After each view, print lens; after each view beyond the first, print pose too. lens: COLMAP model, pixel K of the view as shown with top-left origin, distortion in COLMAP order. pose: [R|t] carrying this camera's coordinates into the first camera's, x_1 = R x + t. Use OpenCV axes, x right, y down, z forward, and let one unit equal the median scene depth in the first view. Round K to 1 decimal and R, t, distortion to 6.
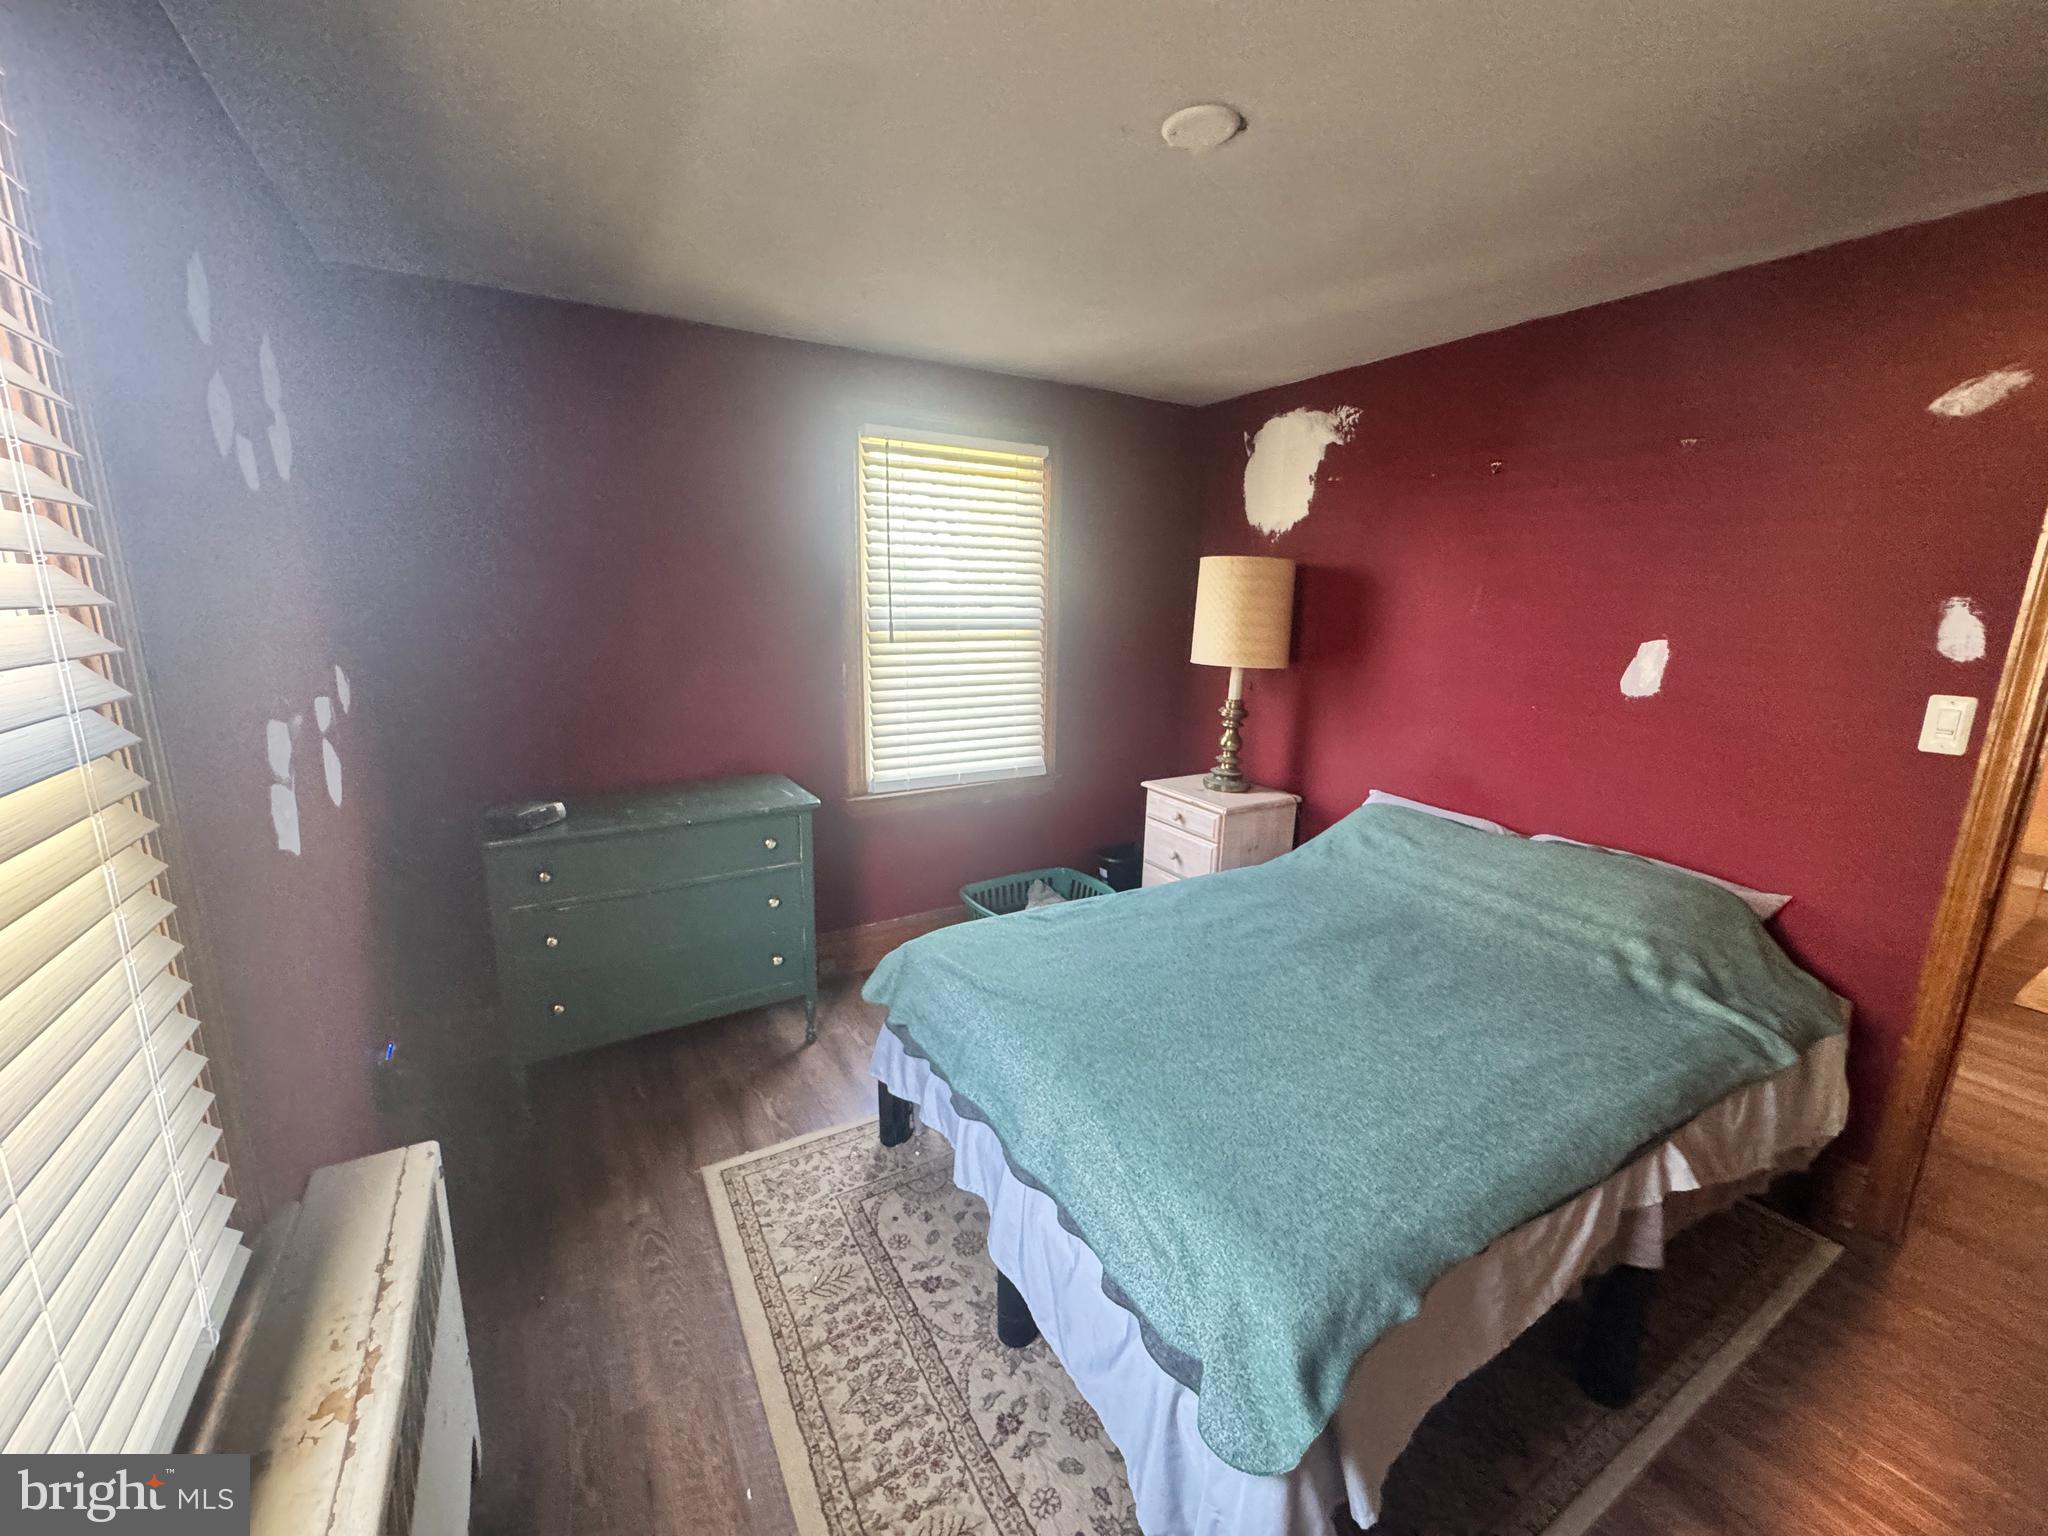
lens RADIAL K [[815.5, 0, 1024.0], [0, 815.5, 768.0], [0, 0, 1]] dist [-0.002043, 0.000212]
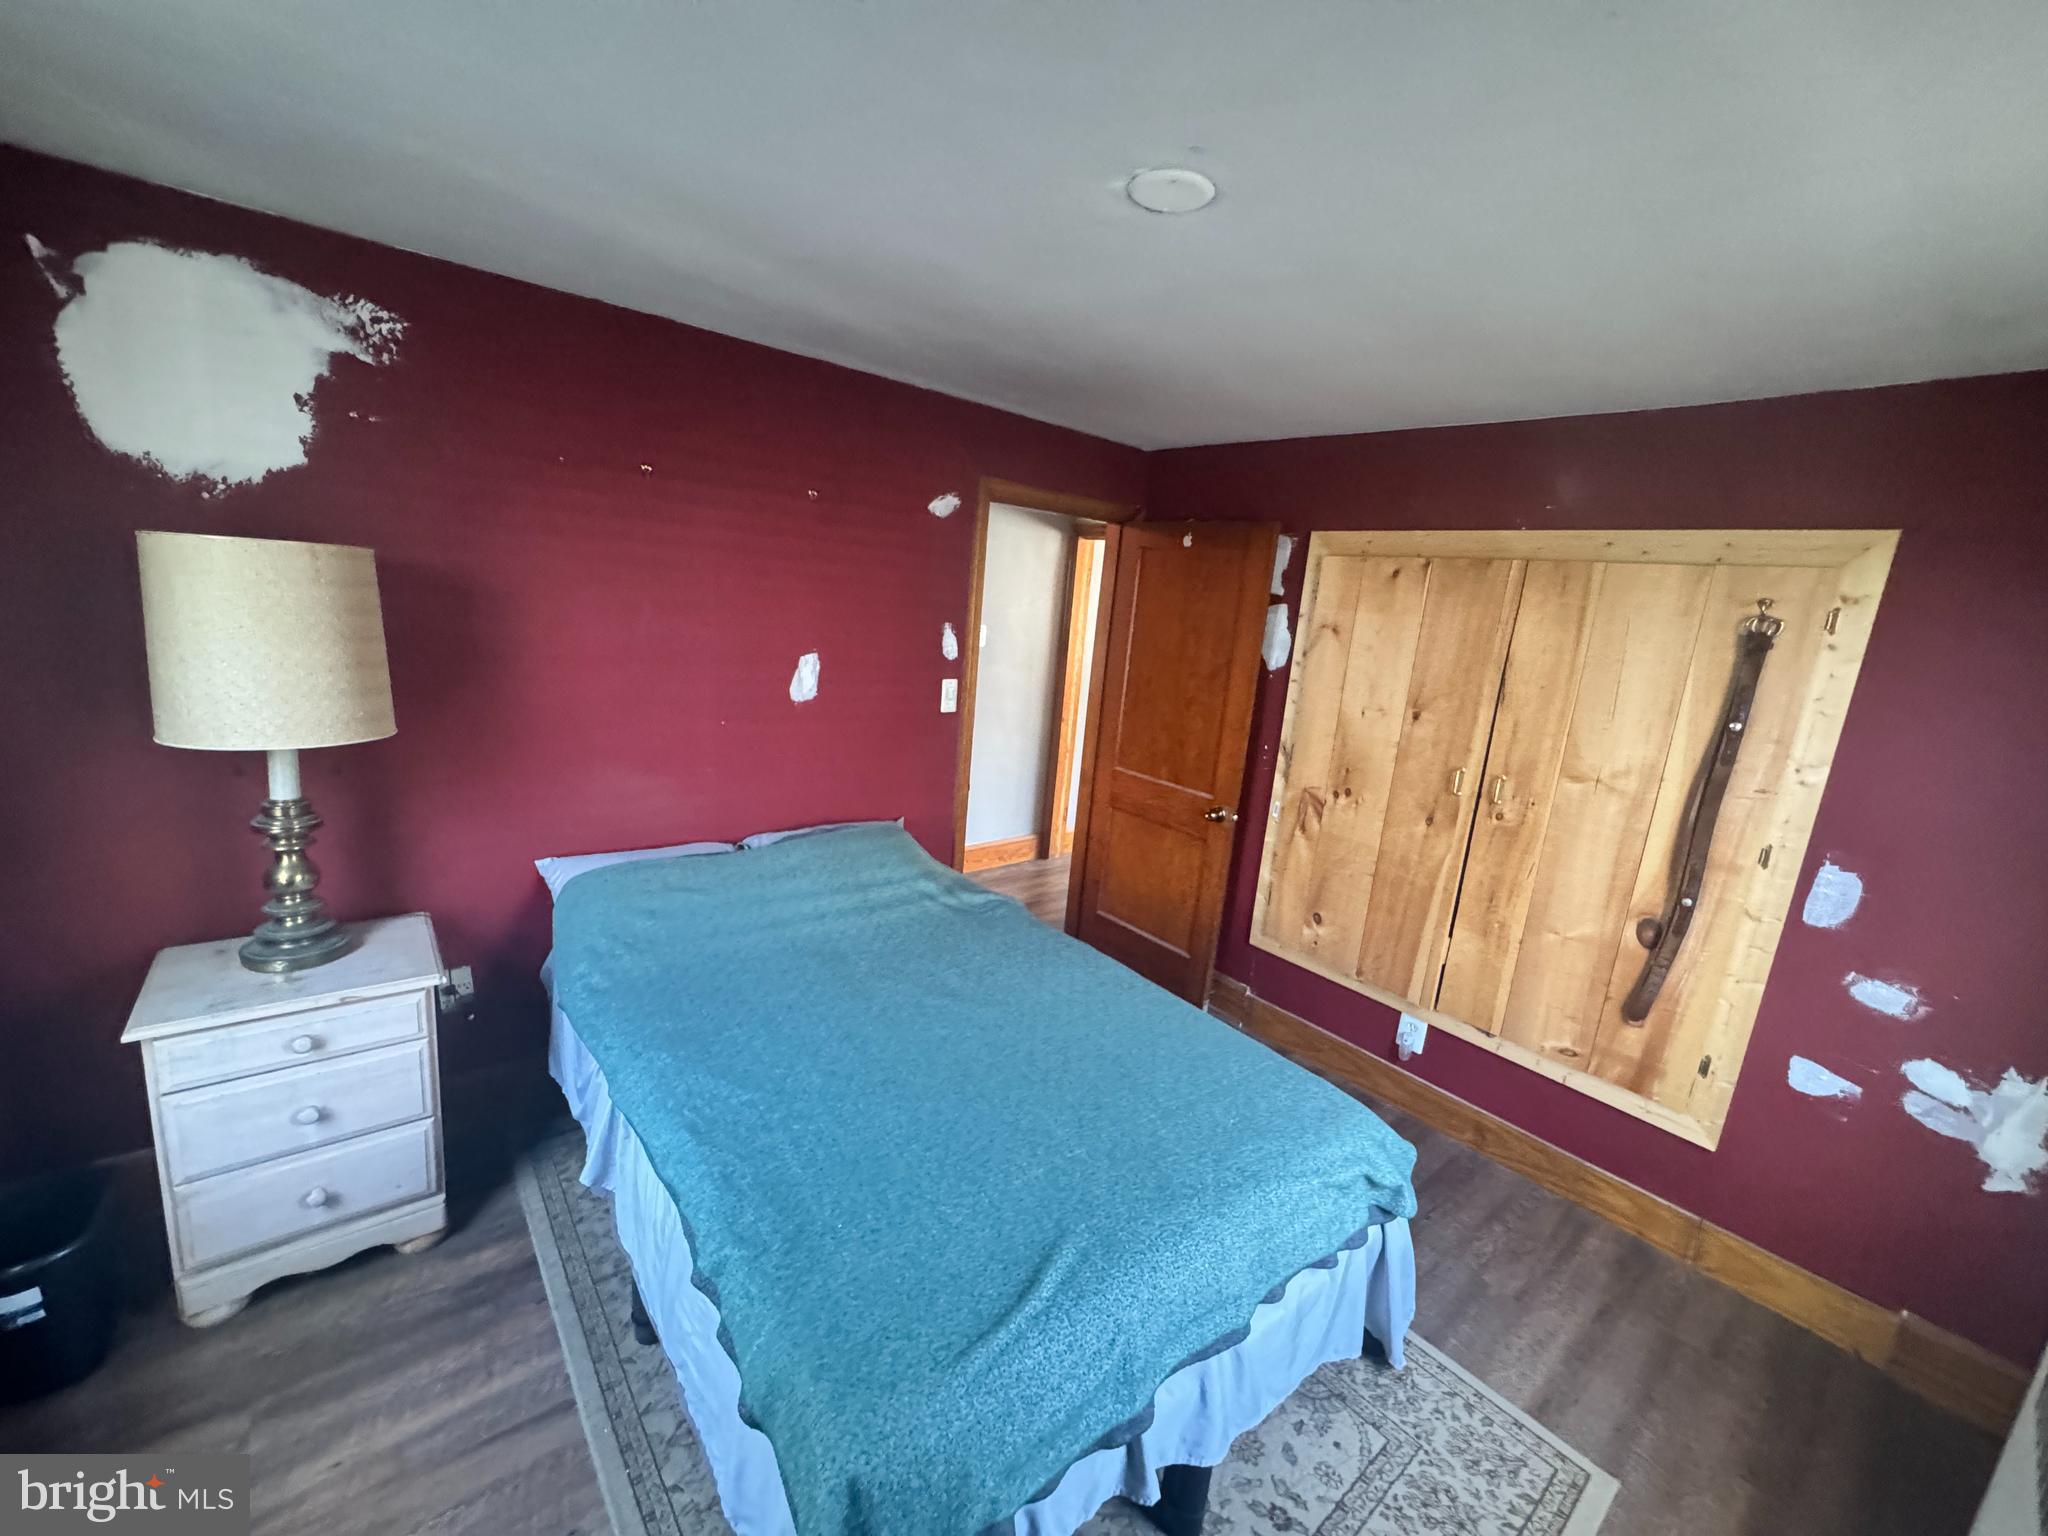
lens RADIAL K [[815.5, 0, 1024.0], [0, 815.5, 768.0], [0, 0, 1]] dist [-0.002043, 0.000212]
pose [[-0.144910, -0.238812, 0.960193, -0.473626], [0.125653, 0.958137, 0.257264, -0.261752], [-0.981434, 0.157931, -0.108836, 0.829356]]
